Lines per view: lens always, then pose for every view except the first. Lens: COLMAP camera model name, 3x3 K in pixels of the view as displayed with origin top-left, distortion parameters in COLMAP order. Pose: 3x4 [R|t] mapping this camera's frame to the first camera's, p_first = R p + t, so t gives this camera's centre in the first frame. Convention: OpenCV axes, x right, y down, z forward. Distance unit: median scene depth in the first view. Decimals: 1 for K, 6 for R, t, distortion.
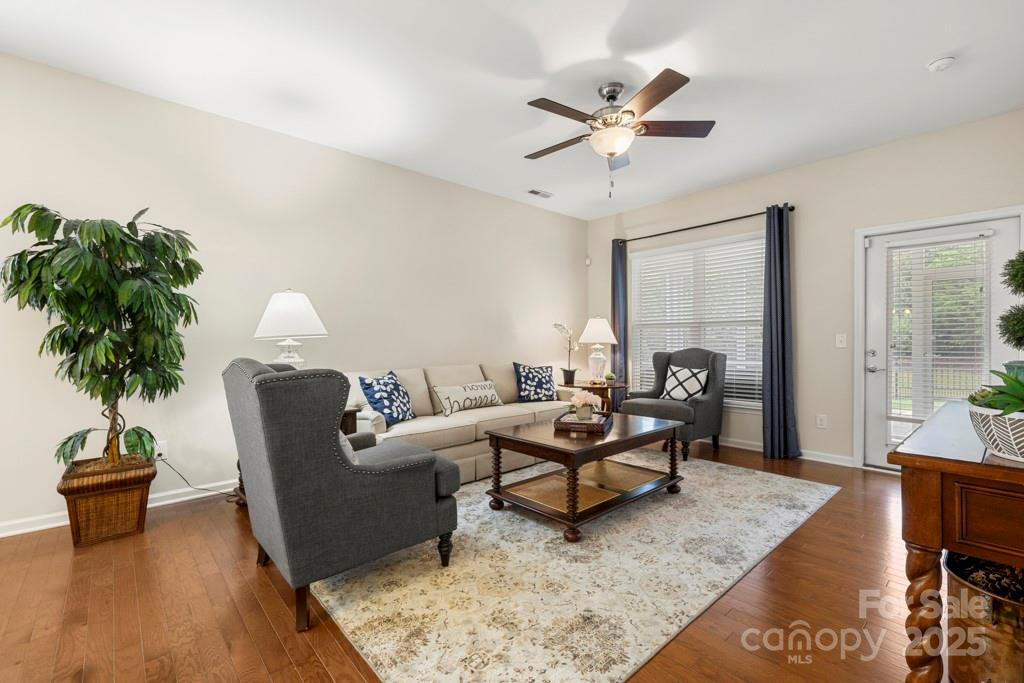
lens RADIAL K [[439.0, 0, 511.2], [0, 439.0, 338.1], [0, 0, 1]] dist [0.005020, -0.000524]
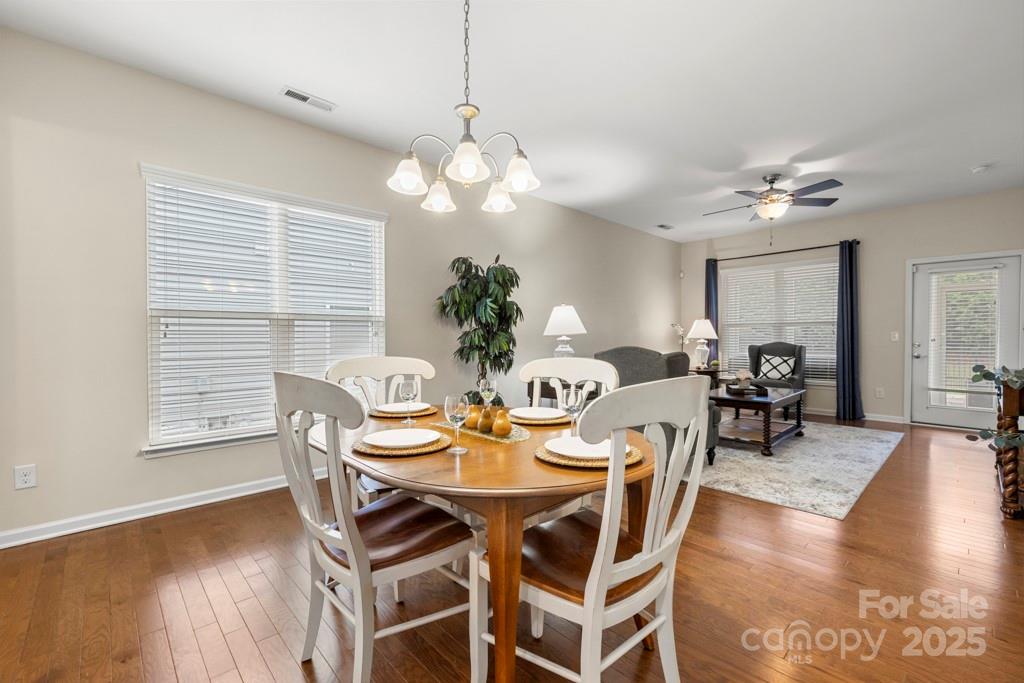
lens RADIAL K [[439.0, 0, 503.8], [0, 439.0, 338.1], [0, 0, 1]] dist [0.005020, -0.000524]
pose [[0.999641, -0.002282, 0.026680, -0.515424], [0.002034, 0.999955, 0.009294, -0.004072], [-0.026700, -0.009237, 0.999601, -0.367954]]
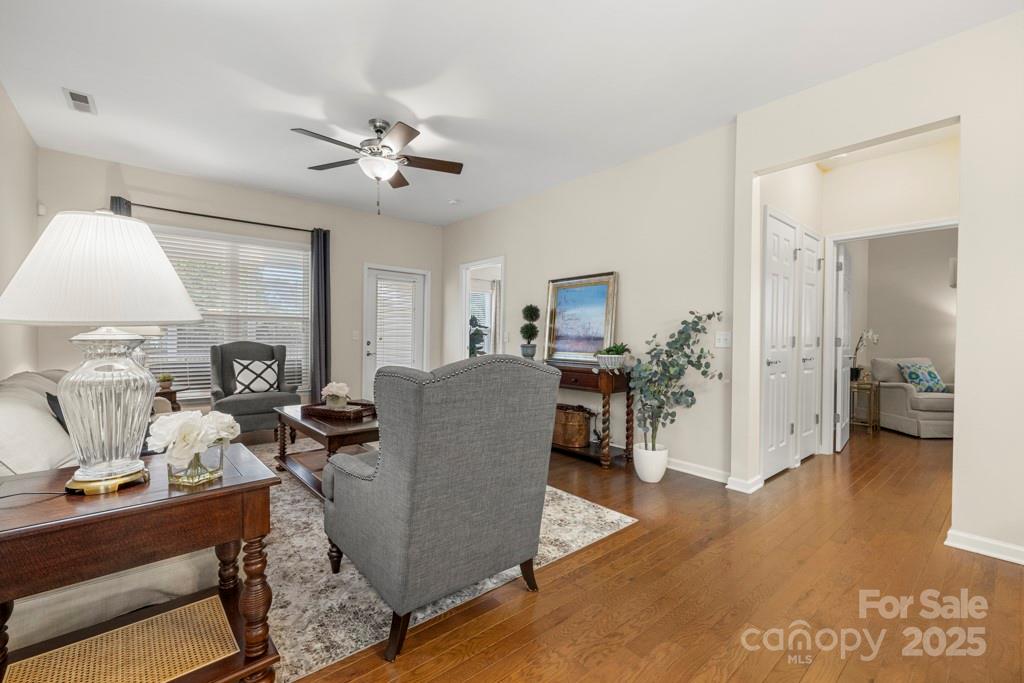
lens RADIAL K [[439.0, 0, 505.9], [0, 439.0, 342.5], [0, 0, 1]] dist [0.005020, -0.000524]
pose [[0.018849, -0.010835, 0.999764, -0.641772], [-0.019083, 0.999755, 0.011195, 0.003338], [-0.999640, -0.019290, 0.018638, 0.416983]]
